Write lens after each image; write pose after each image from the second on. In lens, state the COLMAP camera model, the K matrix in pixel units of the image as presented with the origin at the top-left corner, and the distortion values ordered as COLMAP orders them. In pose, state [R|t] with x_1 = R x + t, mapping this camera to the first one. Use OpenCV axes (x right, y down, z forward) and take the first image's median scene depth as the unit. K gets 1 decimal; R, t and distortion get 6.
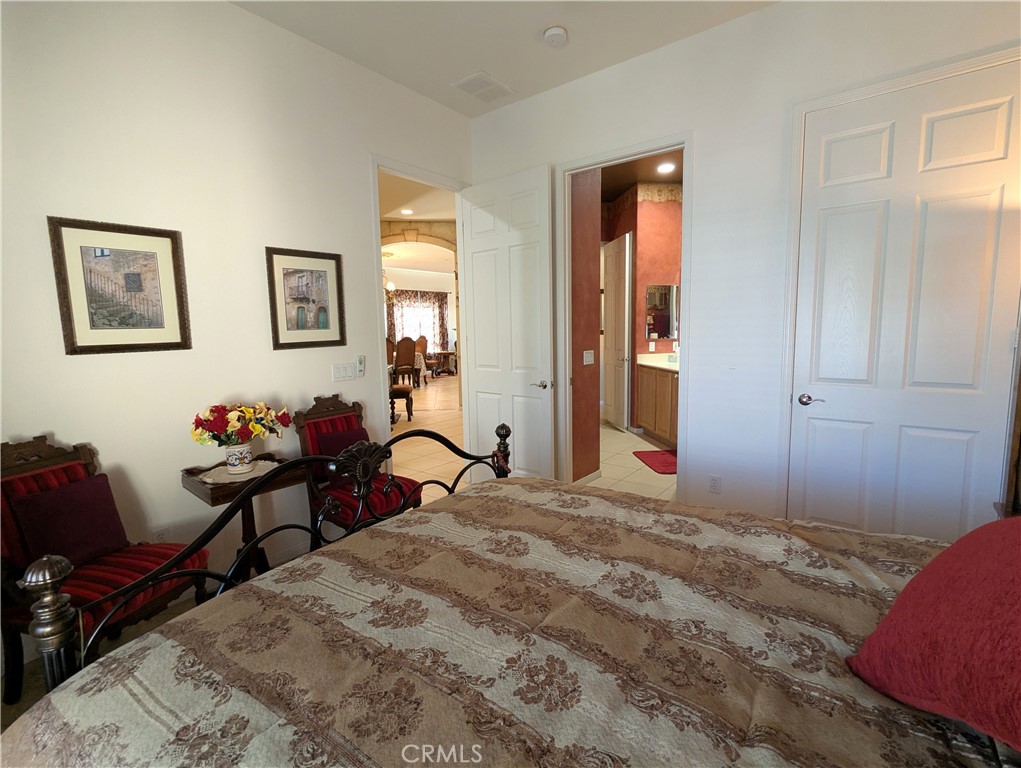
lens RADIAL K [[485.4, 0, 510.0], [0, 485.4, 385.2], [0, 0, 1]] dist [-0.000427, -0.000502]
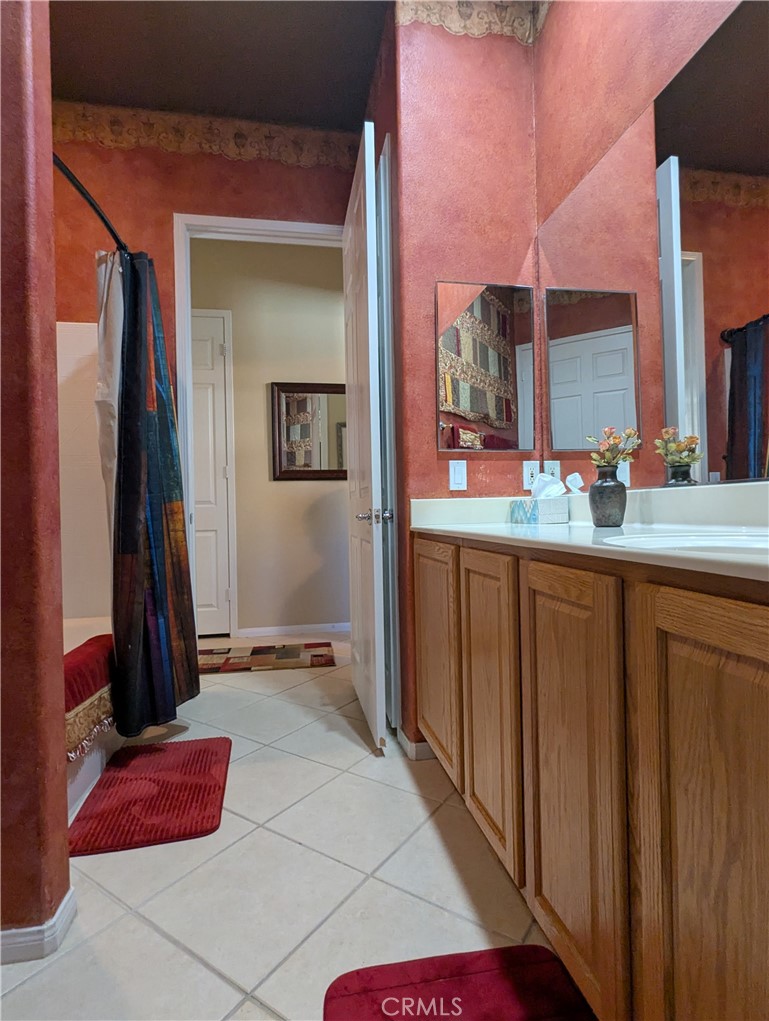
lens RADIAL K [[485.4, 0, 382.6], [0, 485.4, 512.9], [0, 0, 1]] dist [-0.000427, -0.000502]
pose [[0.999525, -0.000272, 0.030807, 0.234263], [0.003757, 0.993576, -0.113106, -0.019006], [-0.030579, 0.113168, 0.993105, 0.690785]]
